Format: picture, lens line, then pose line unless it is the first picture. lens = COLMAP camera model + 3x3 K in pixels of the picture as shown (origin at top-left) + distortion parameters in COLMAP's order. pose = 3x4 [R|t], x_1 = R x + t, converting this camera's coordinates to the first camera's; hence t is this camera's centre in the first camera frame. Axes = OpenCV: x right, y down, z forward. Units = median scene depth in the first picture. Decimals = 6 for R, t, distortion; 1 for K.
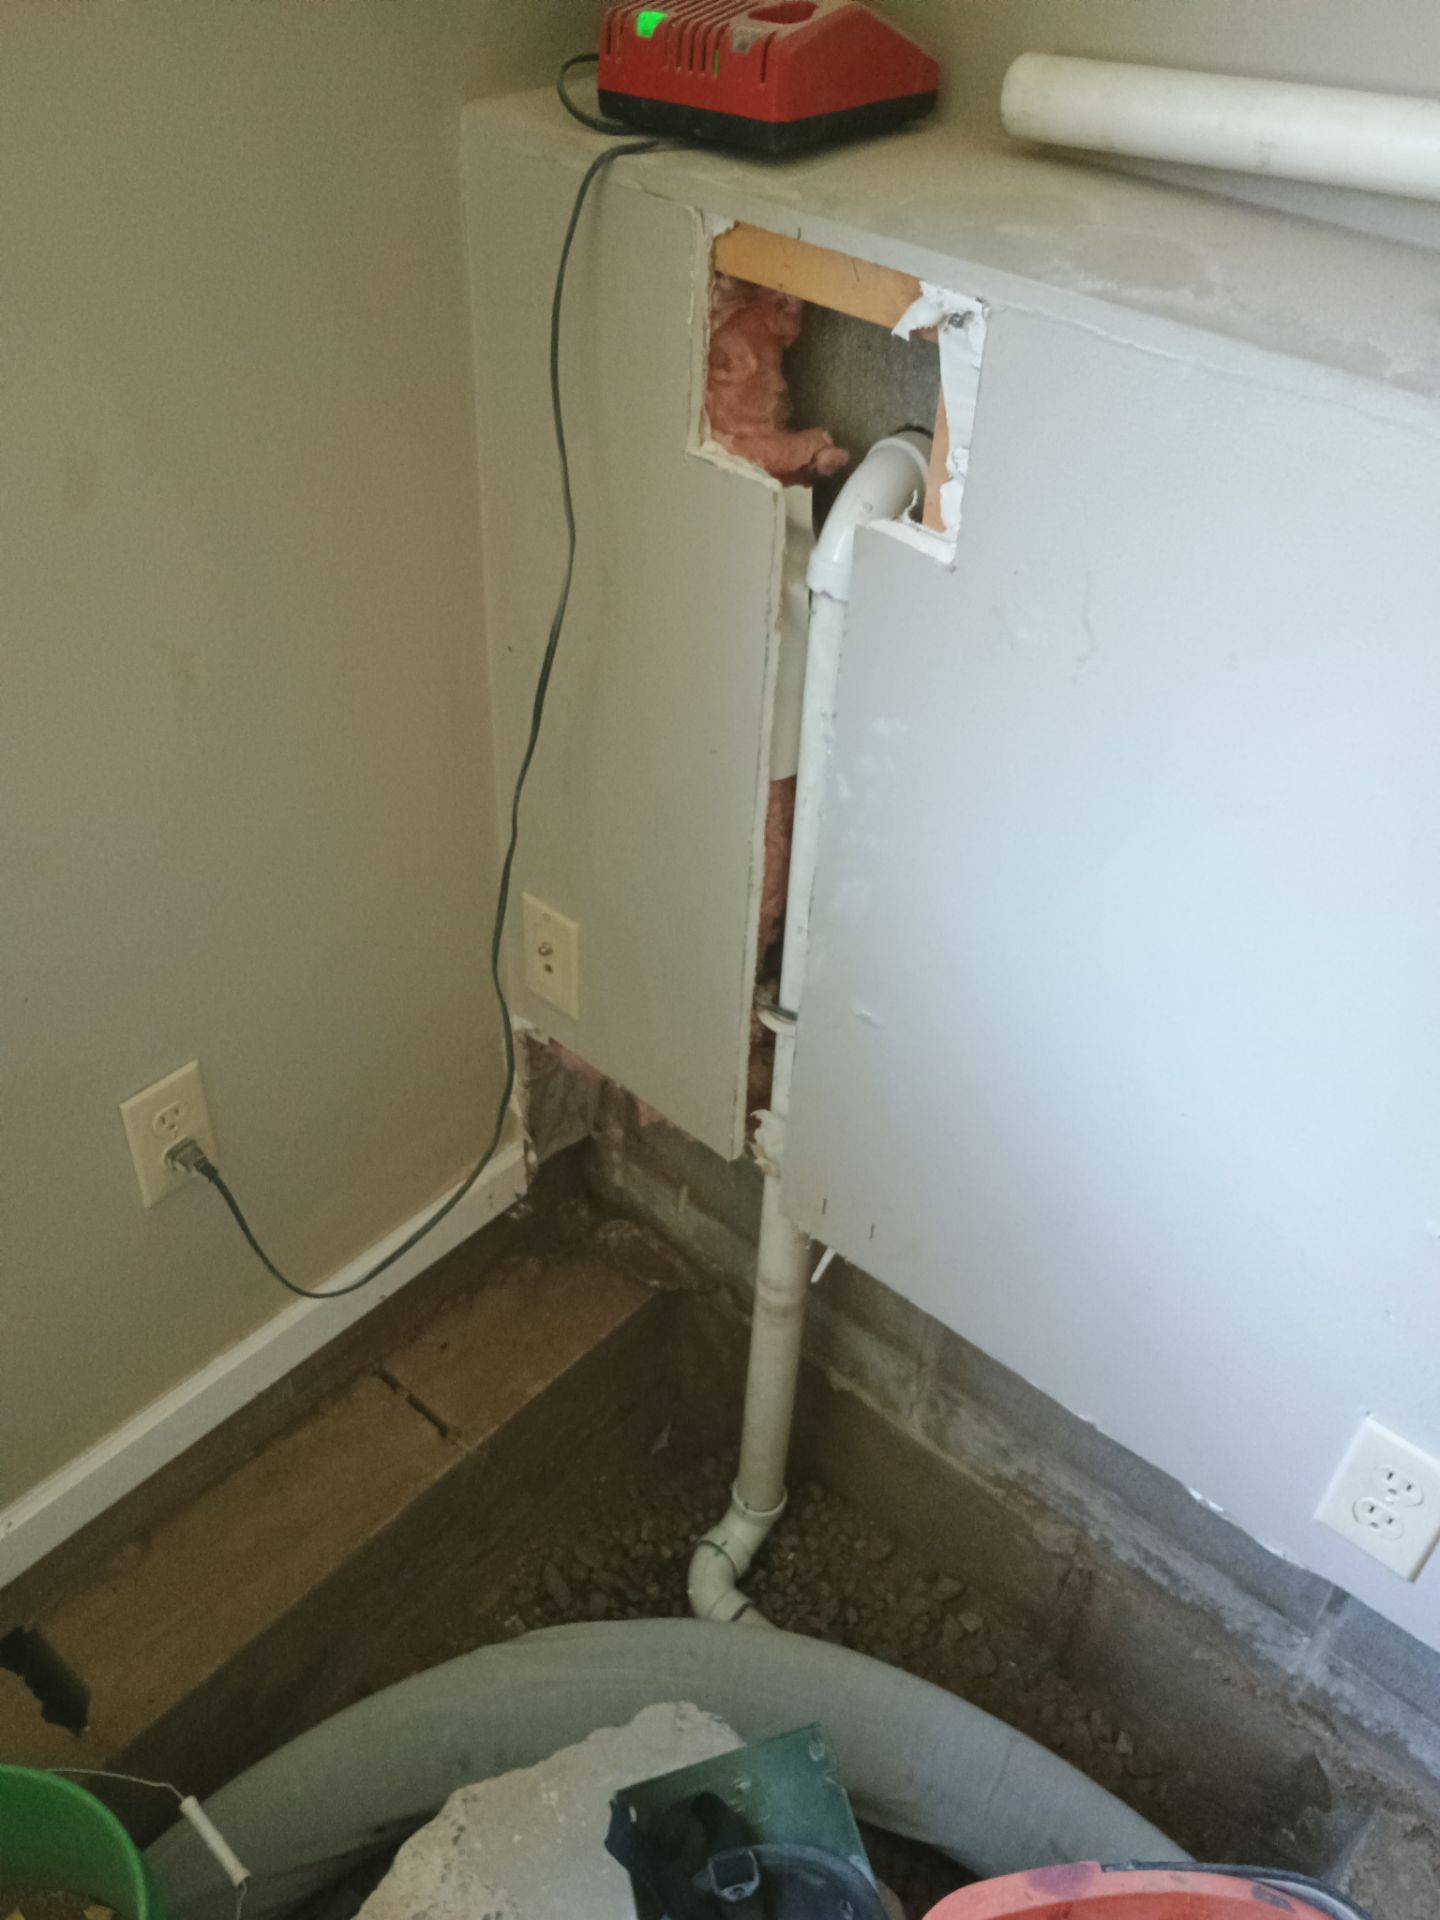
lens RADIAL K [[1681.6, 0, 712.0], [0, 1681.6, 1006.1], [0, 0, 1]] dist [0.068169, -0.083671]
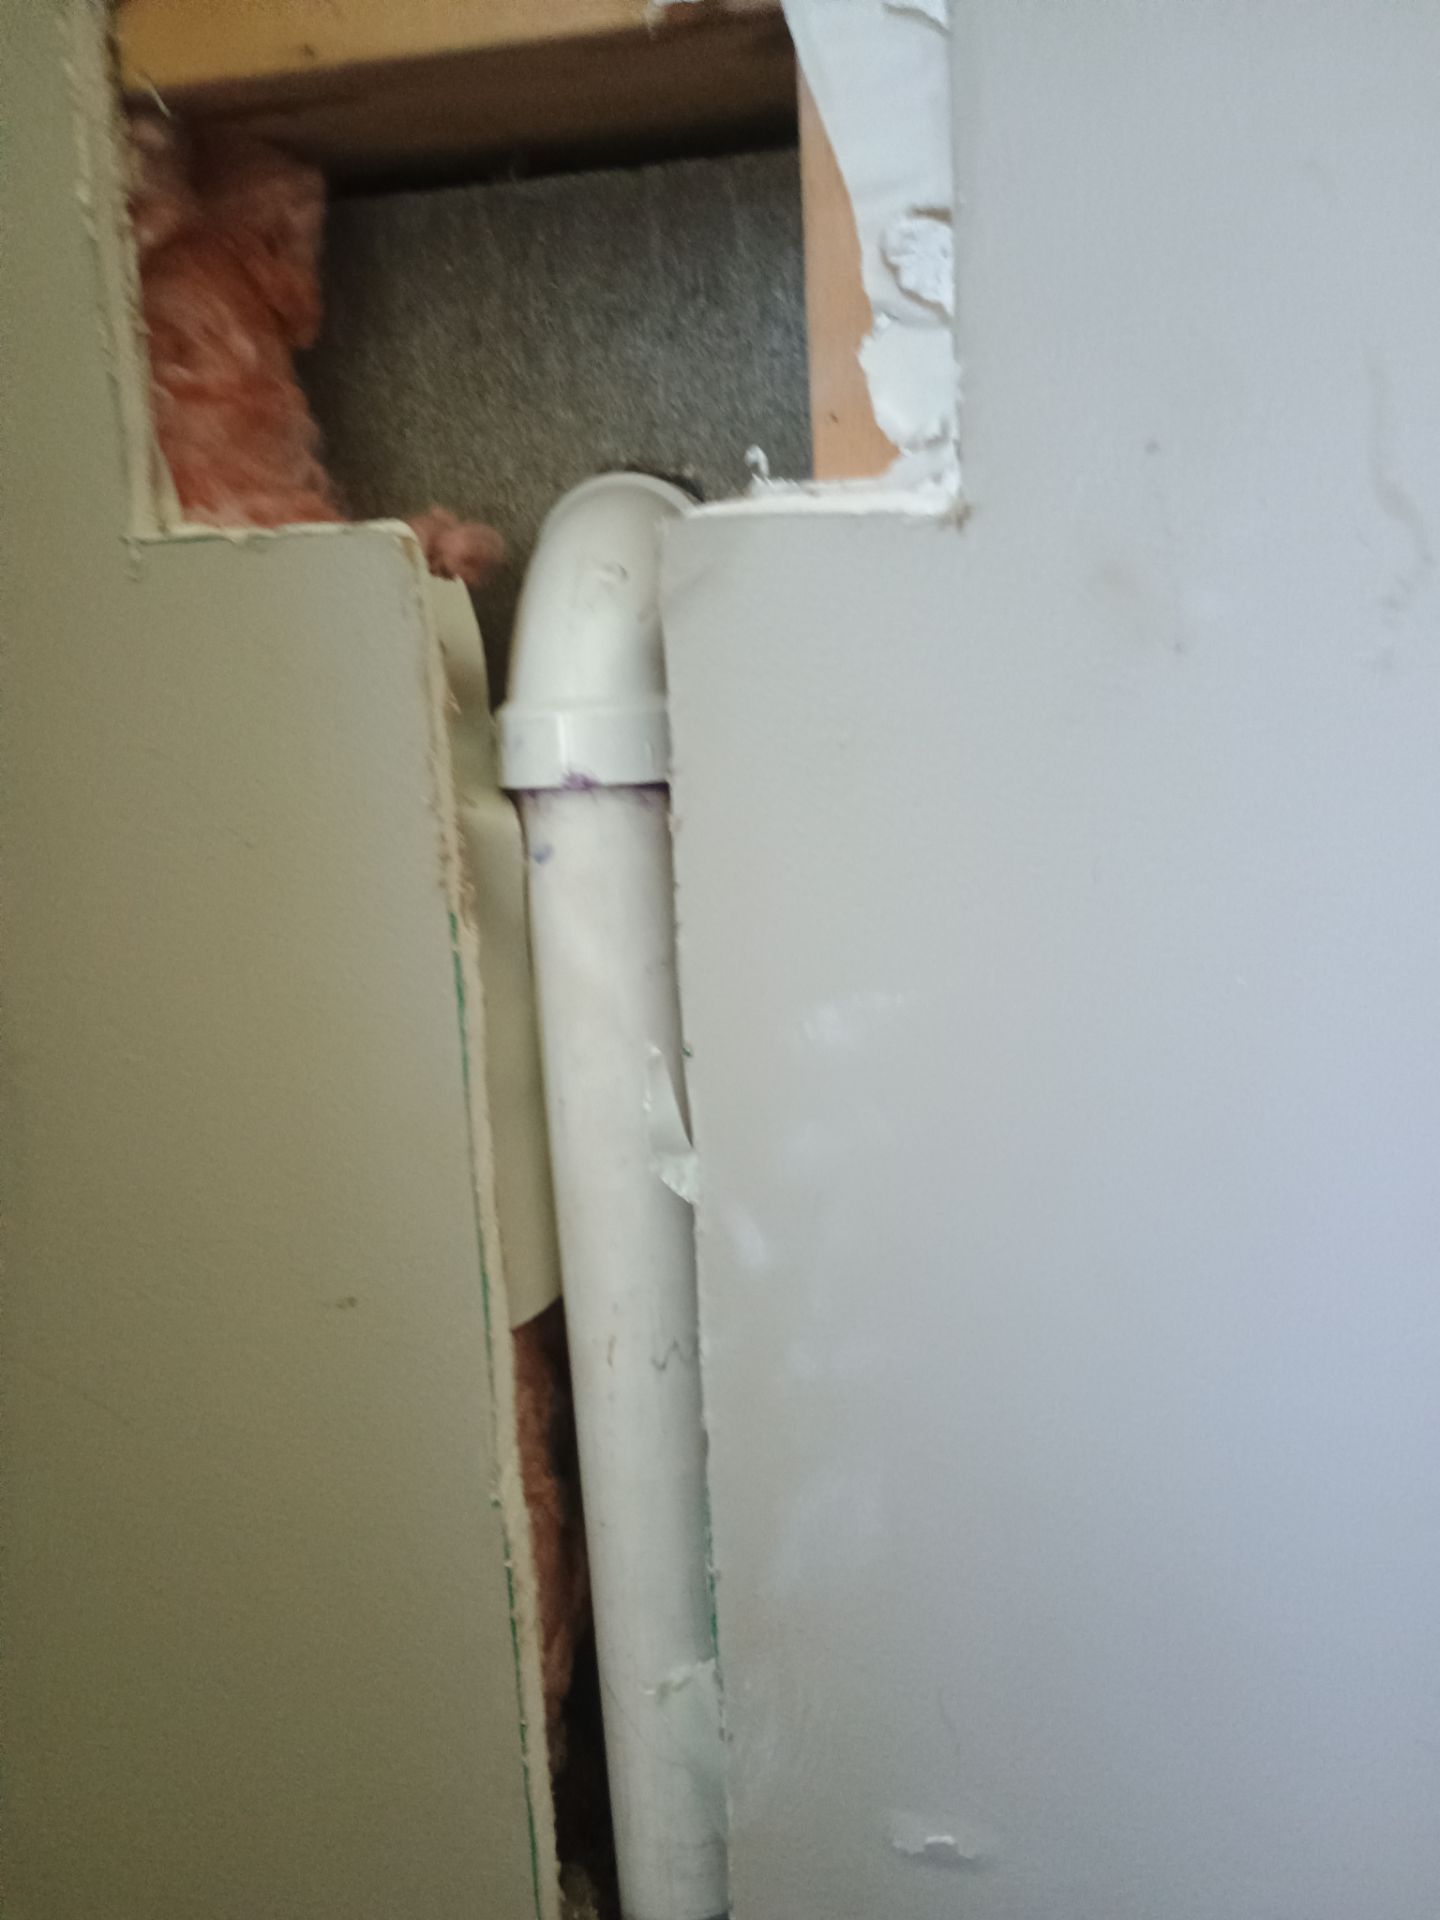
lens RADIAL K [[1681.6, 0, 712.7], [0, 1681.6, 965.3], [0, 0, 1]] dist [0.068169, -0.083671]
pose [[0.877139, -0.199005, 0.437062, -0.061493], [0.377745, 0.847878, -0.372037, -0.029809], [-0.296538, 0.491426, 0.818881, 0.467641]]
